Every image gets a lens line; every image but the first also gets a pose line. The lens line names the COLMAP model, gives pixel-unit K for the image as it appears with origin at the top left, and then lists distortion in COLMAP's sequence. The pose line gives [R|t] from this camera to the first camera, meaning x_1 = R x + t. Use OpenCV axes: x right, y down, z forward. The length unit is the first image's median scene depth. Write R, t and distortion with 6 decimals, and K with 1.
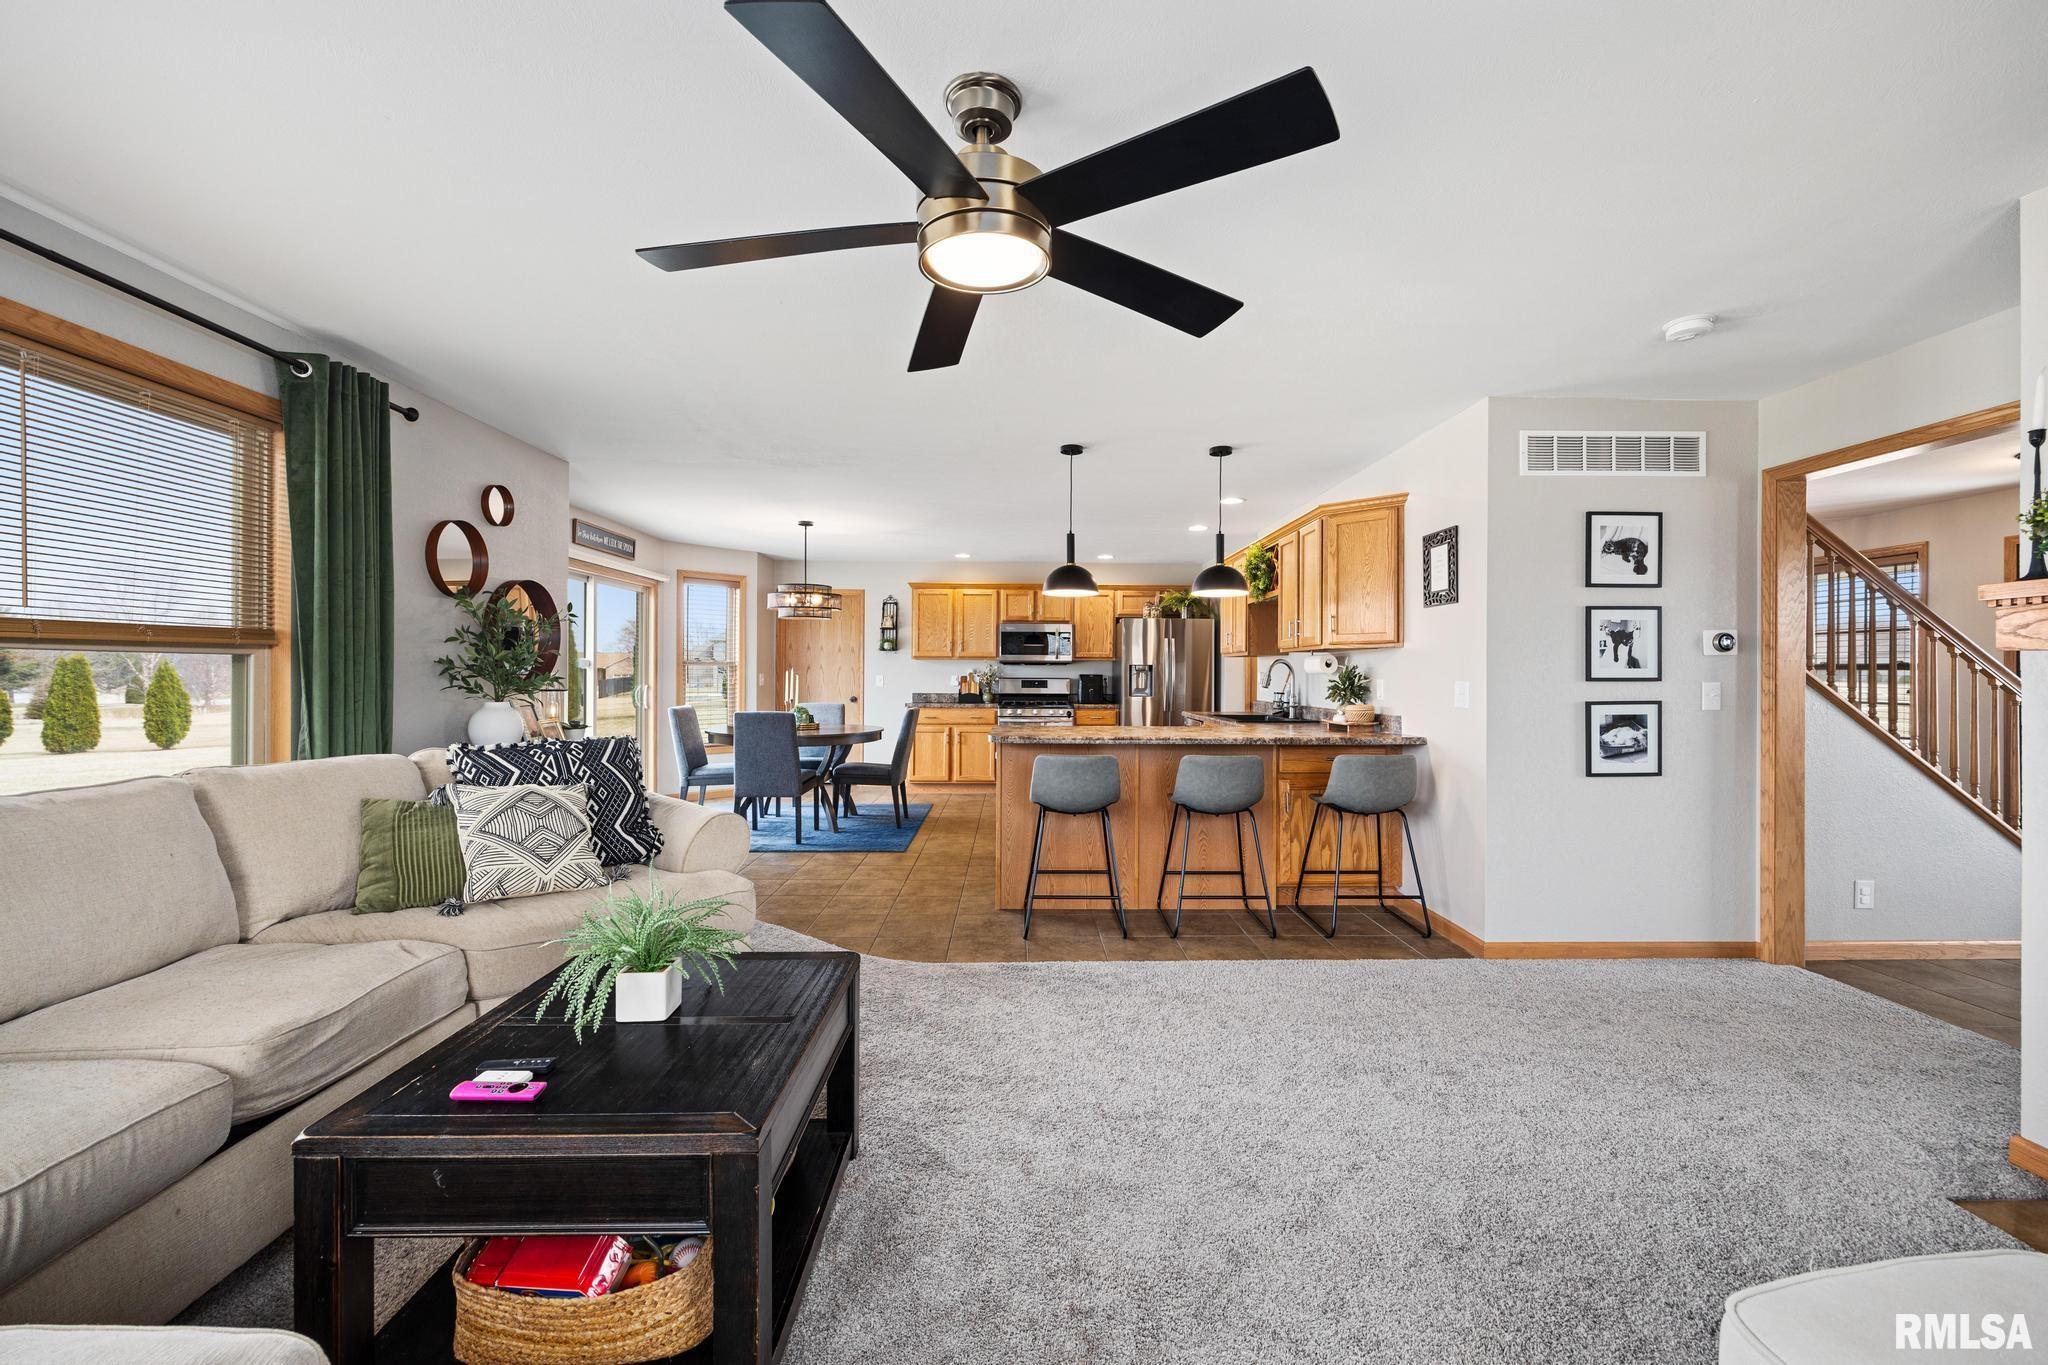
lens RADIAL K [[824.1, 0, 1018.2], [0, 824.1, 675.4], [0, 0, 1]] dist [-0.003370, -0.000071]
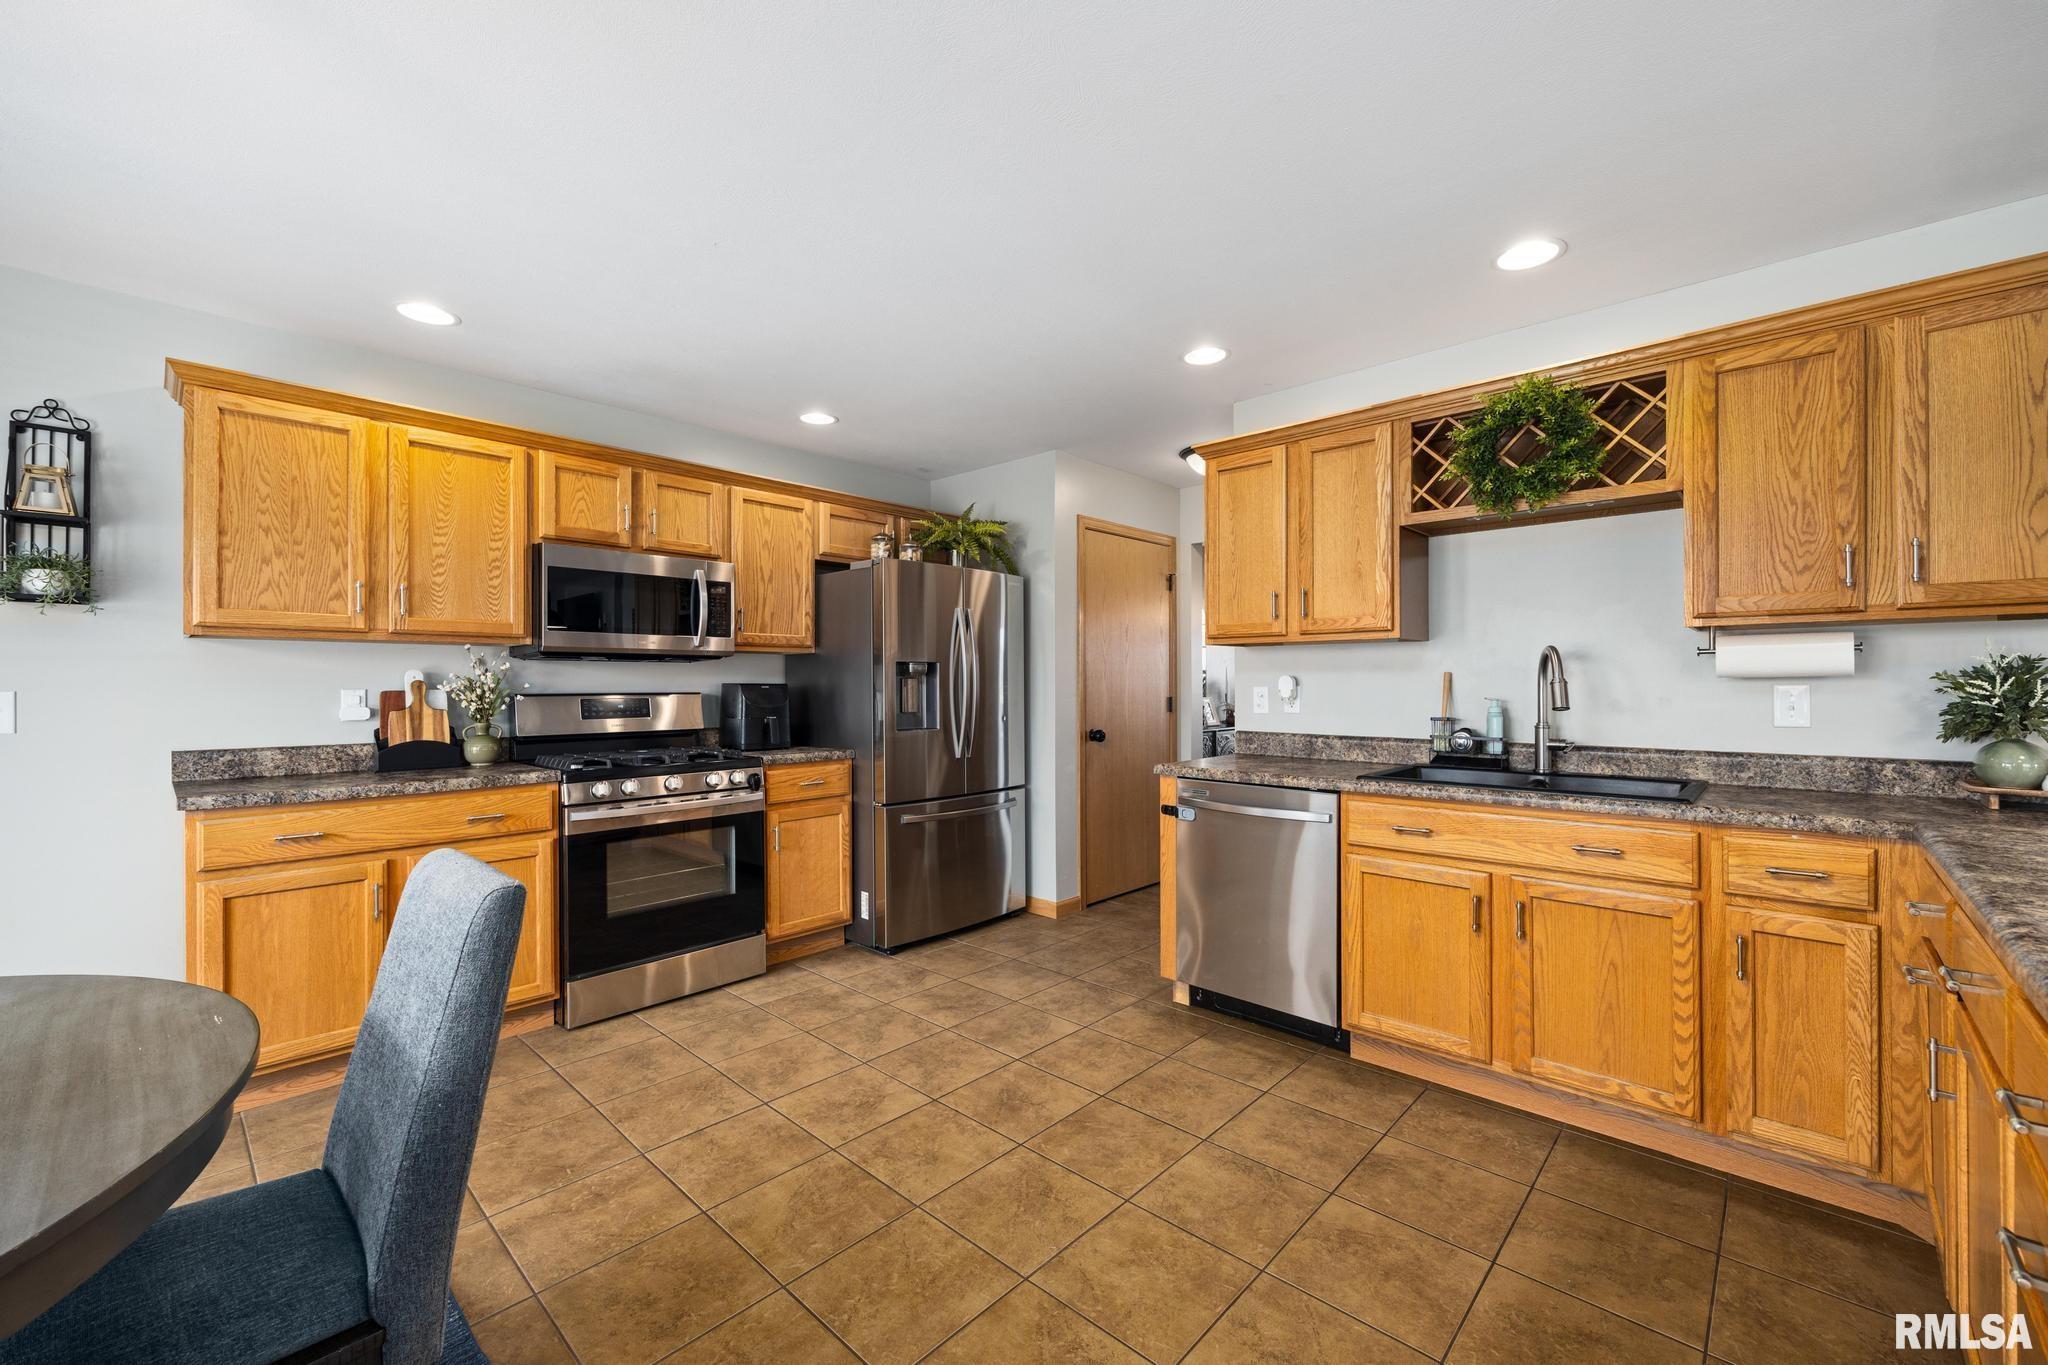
lens RADIAL K [[824.1, 0, 1034.8], [0, 824.1, 680.7], [0, 0, 1]] dist [-0.003370, -0.000071]
pose [[0.679638, -0.006267, 0.733521, -0.138895], [0.007888, 0.999968, 0.001235, -0.001957], [-0.733505, 0.004946, 0.679666, 0.599740]]
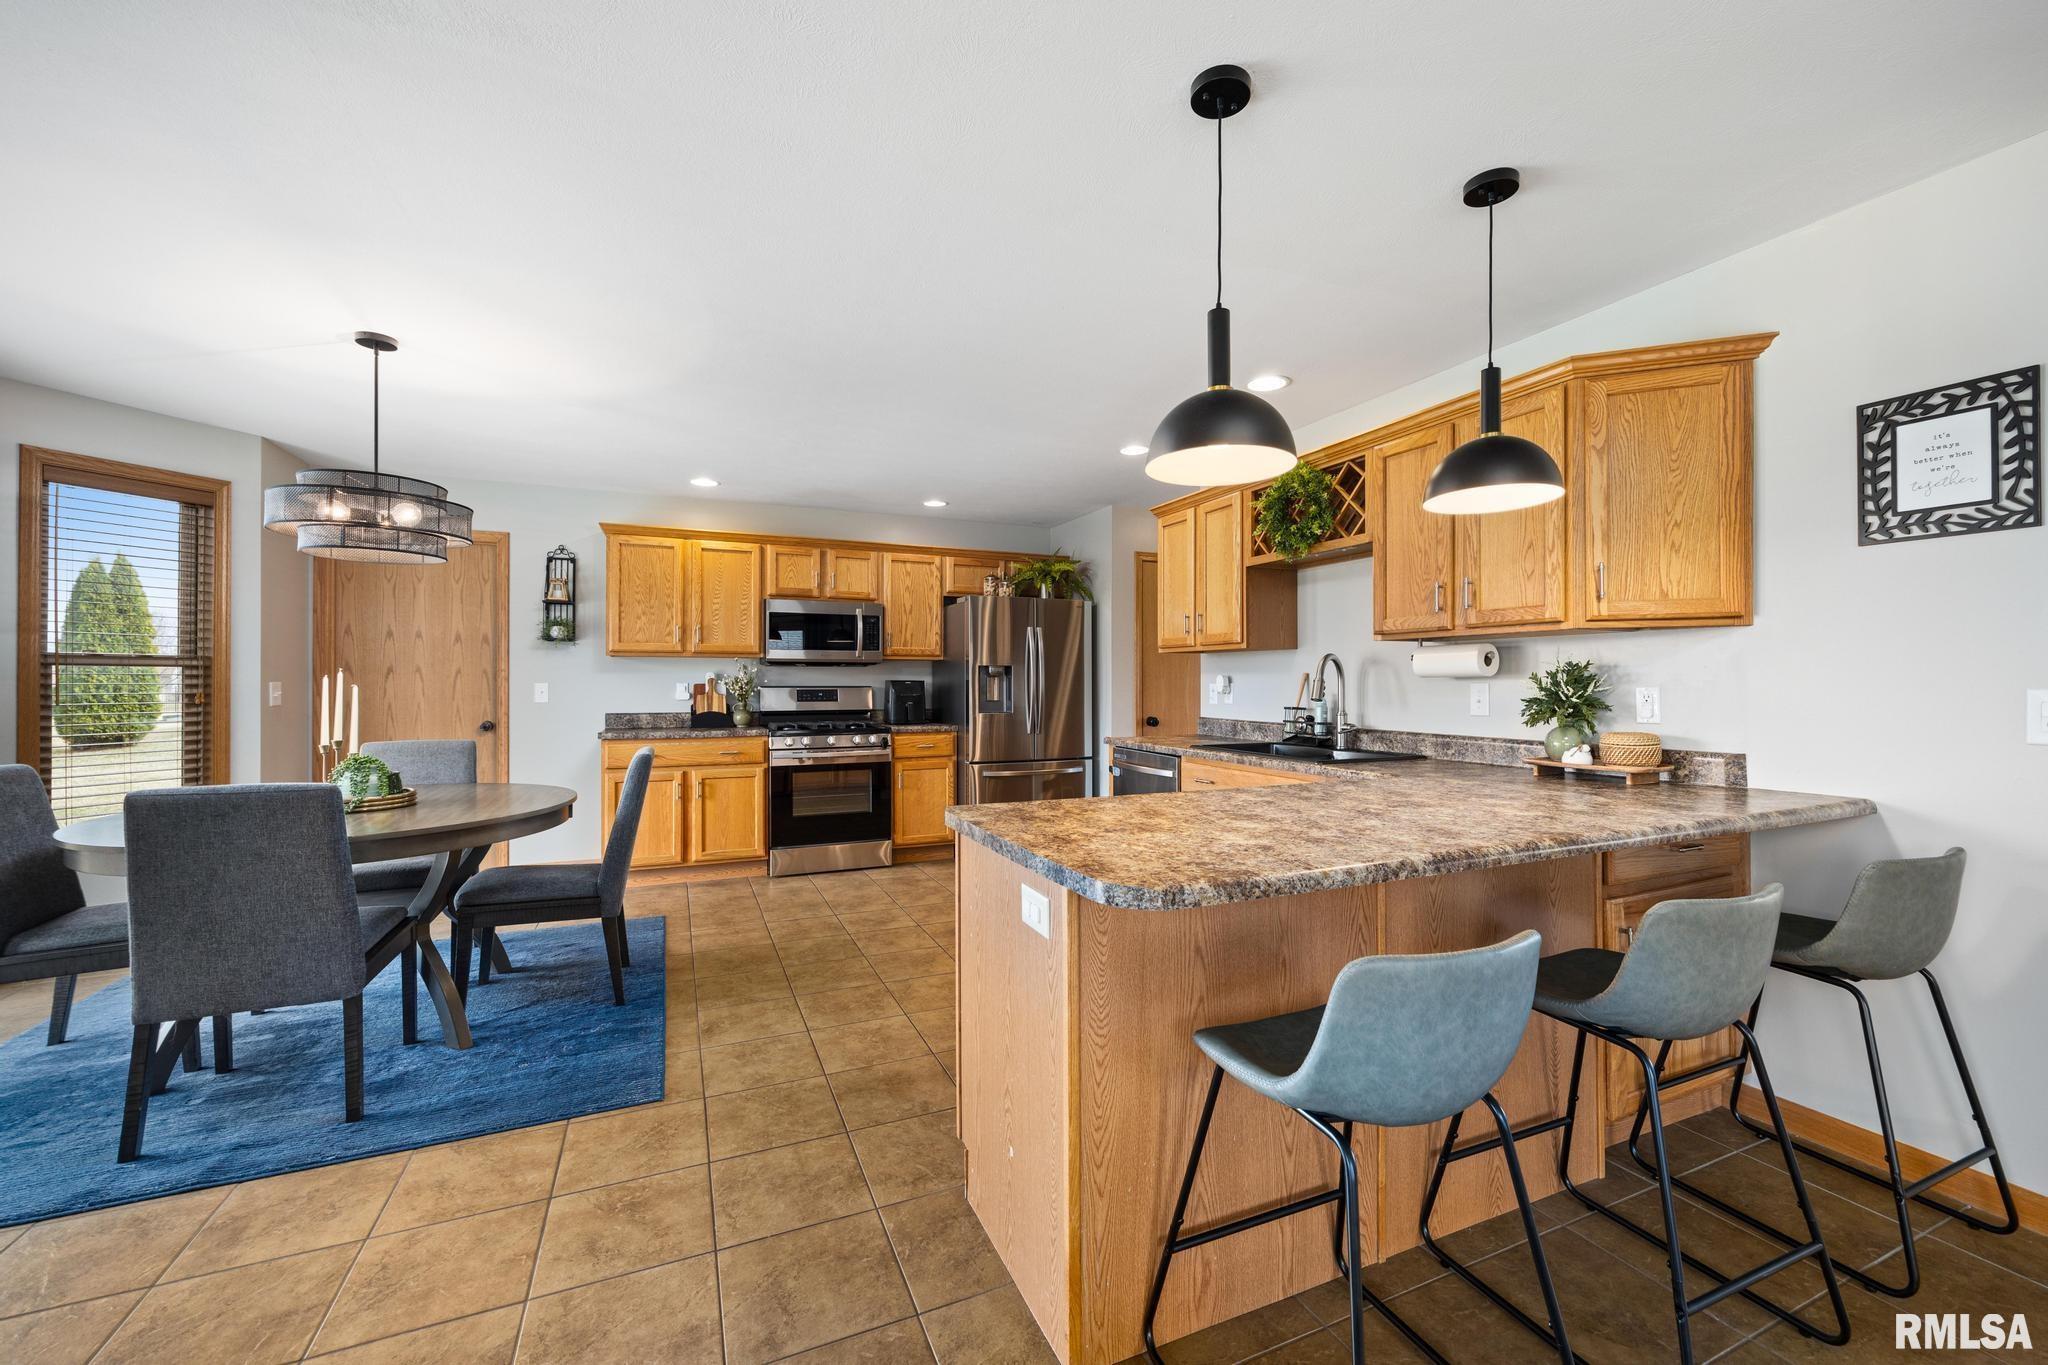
lens RADIAL K [[824.1, 0, 1032.6], [0, 824.1, 680.4], [0, 0, 1]] dist [-0.003370, -0.000071]
pose [[0.917031, -0.005291, 0.398781, -0.085965], [0.005633, 0.999984, 0.000315, -0.000720], [-0.398776, 0.001957, 0.917046, 0.350954]]
